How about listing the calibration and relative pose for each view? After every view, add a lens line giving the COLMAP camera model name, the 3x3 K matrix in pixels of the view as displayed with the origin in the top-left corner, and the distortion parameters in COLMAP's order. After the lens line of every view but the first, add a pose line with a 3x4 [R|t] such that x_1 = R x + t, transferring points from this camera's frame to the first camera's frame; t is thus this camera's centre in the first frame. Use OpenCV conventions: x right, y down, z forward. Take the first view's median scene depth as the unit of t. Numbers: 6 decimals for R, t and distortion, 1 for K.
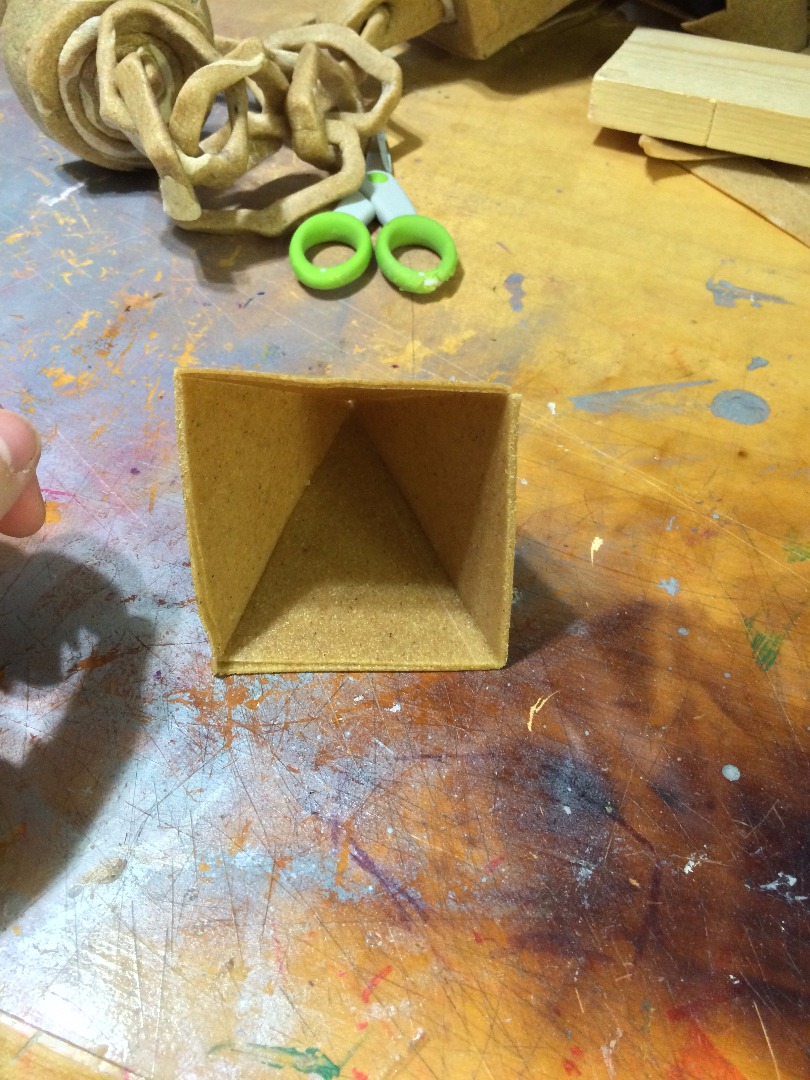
lens RADIAL K [[942.3, 0, 406.1], [0, 942.3, 538.4], [0, 0, 1]] dist [0.075006, -0.133672]
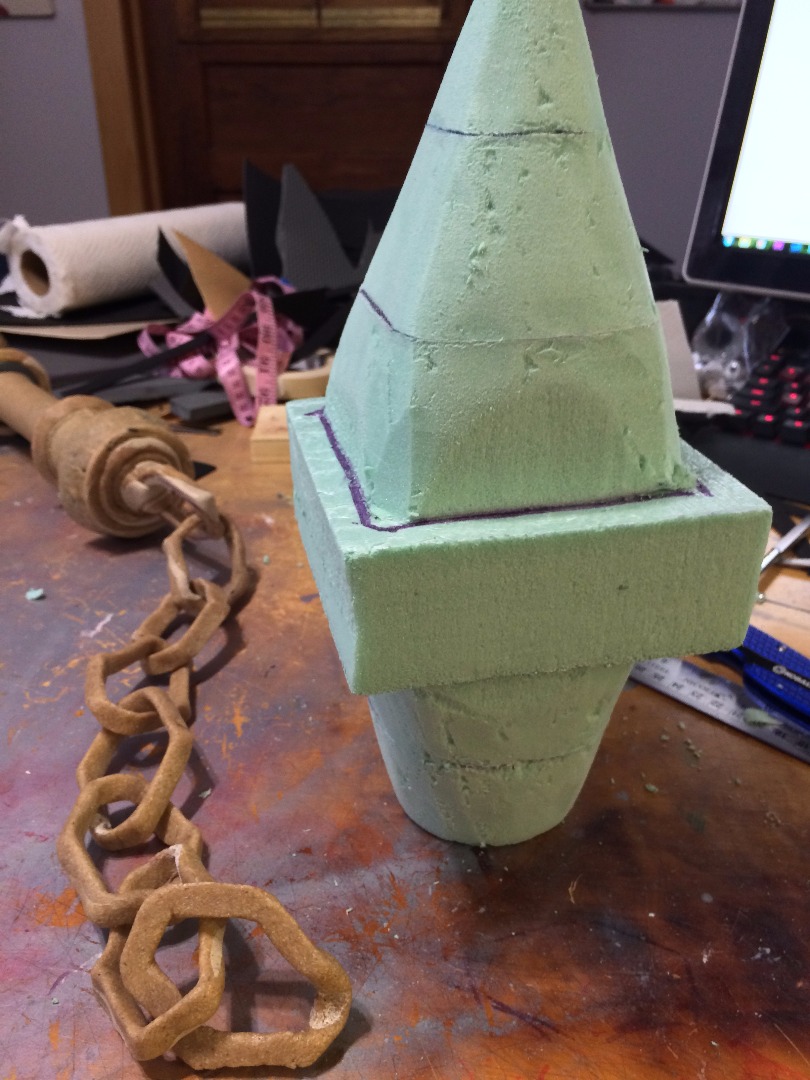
lens RADIAL K [[942.3, 0, 405.1], [0, 942.3, 543.2], [0, 0, 1]] dist [0.075006, -0.133672]
pose [[0.963501, -0.146436, 0.224104, -0.371775], [0.221674, 0.905753, -0.361210, 0.174887], [-0.150088, 0.397704, 0.905155, -0.513585]]
